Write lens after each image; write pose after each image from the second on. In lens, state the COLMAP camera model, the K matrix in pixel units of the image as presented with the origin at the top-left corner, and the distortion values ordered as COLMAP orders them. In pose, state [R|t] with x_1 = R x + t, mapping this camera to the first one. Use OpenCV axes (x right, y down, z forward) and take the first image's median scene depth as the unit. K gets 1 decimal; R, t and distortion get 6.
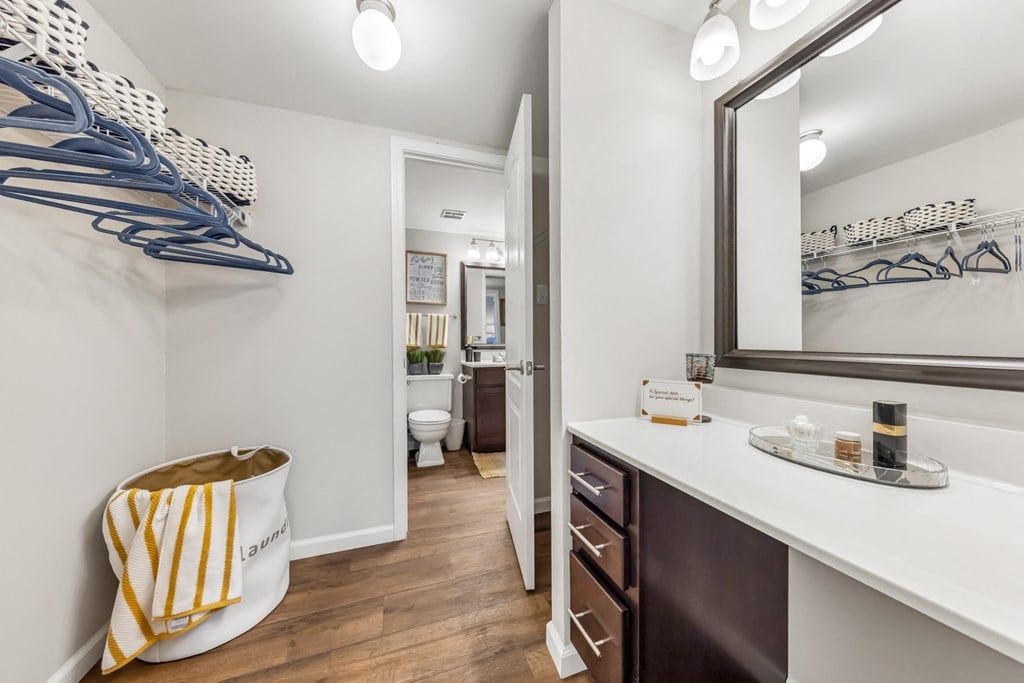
lens RADIAL K [[356.4, 0, 513.1], [0, 356.4, 340.4], [0, 0, 1]] dist [0.000794, 0.000054]
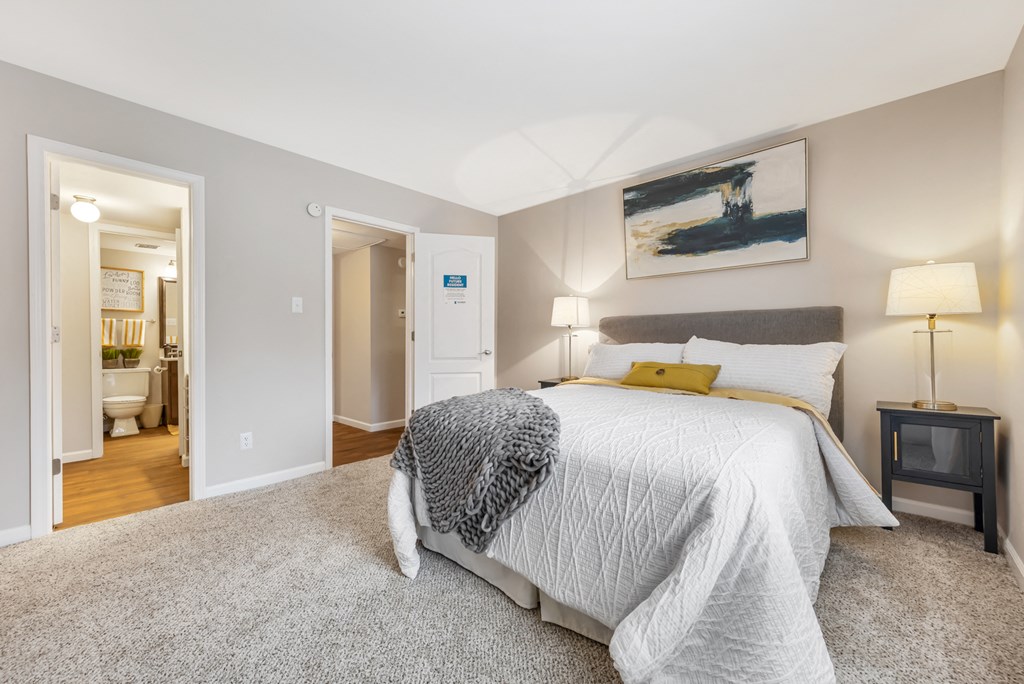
lens RADIAL K [[401.5, 0, 506.3], [0, 401.5, 338.0], [0, 0, 1]] dist [0.001511, -0.000057]
pose [[0.870274, -0.001627, 0.492565, 0.227716], [0.001555, 0.999999, 0.000555, -0.008272], [-0.492565, 0.000283, 0.870276, -0.857159]]
